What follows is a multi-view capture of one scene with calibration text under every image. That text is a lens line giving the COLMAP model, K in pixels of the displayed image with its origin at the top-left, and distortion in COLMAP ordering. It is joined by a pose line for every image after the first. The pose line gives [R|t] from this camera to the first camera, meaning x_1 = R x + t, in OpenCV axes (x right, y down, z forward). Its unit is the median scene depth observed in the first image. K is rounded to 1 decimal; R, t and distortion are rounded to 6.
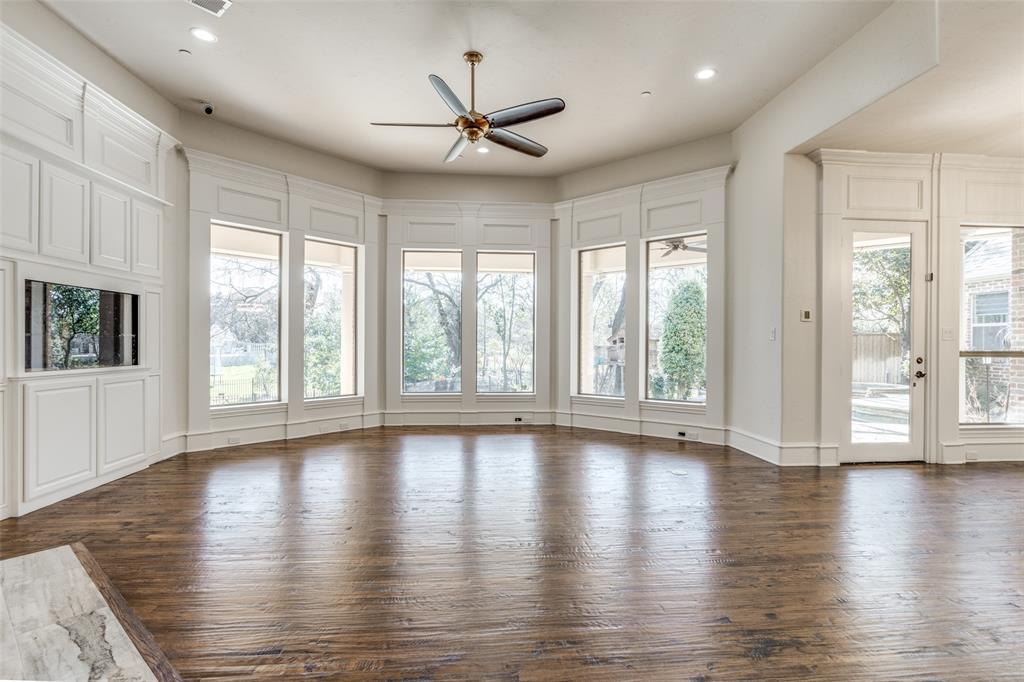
lens RADIAL K [[514.0, 0, 523.4], [0, 514.0, 339.8], [0, 0, 1]] dist [-0.000697, 0.000202]
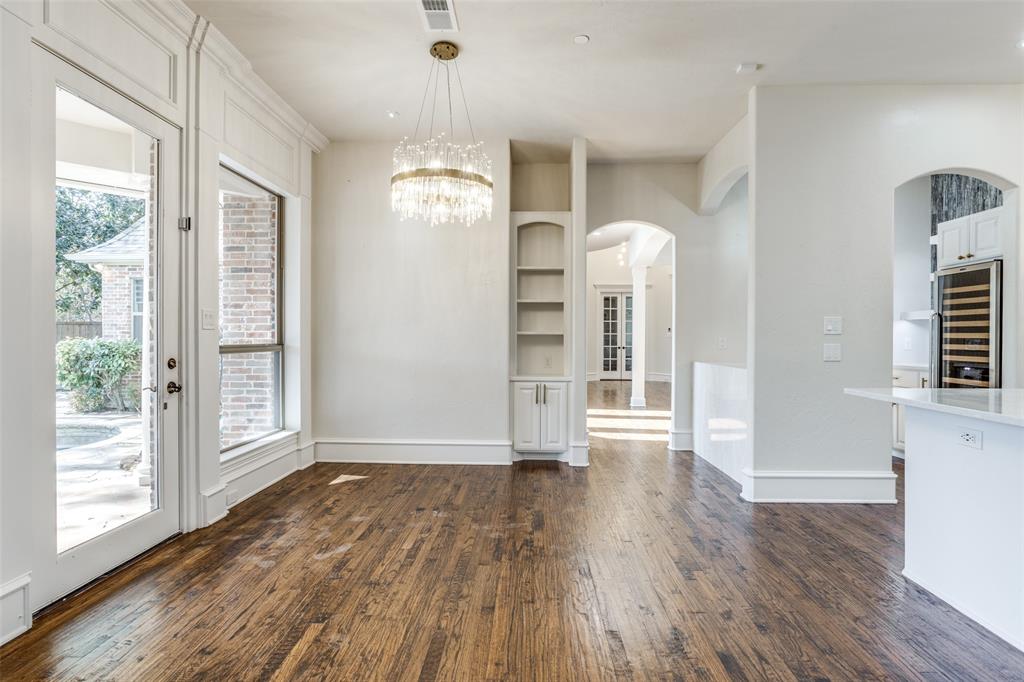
lens RADIAL K [[514.0, 0, 523.4], [0, 514.0, 339.8], [0, 0, 1]] dist [-0.000697, 0.000202]
pose [[0.134421, -0.010032, 0.990874, 0.247184], [-0.005513, 0.999926, 0.010871, 0.005037], [-0.990909, -0.006924, 0.134355, 0.526933]]
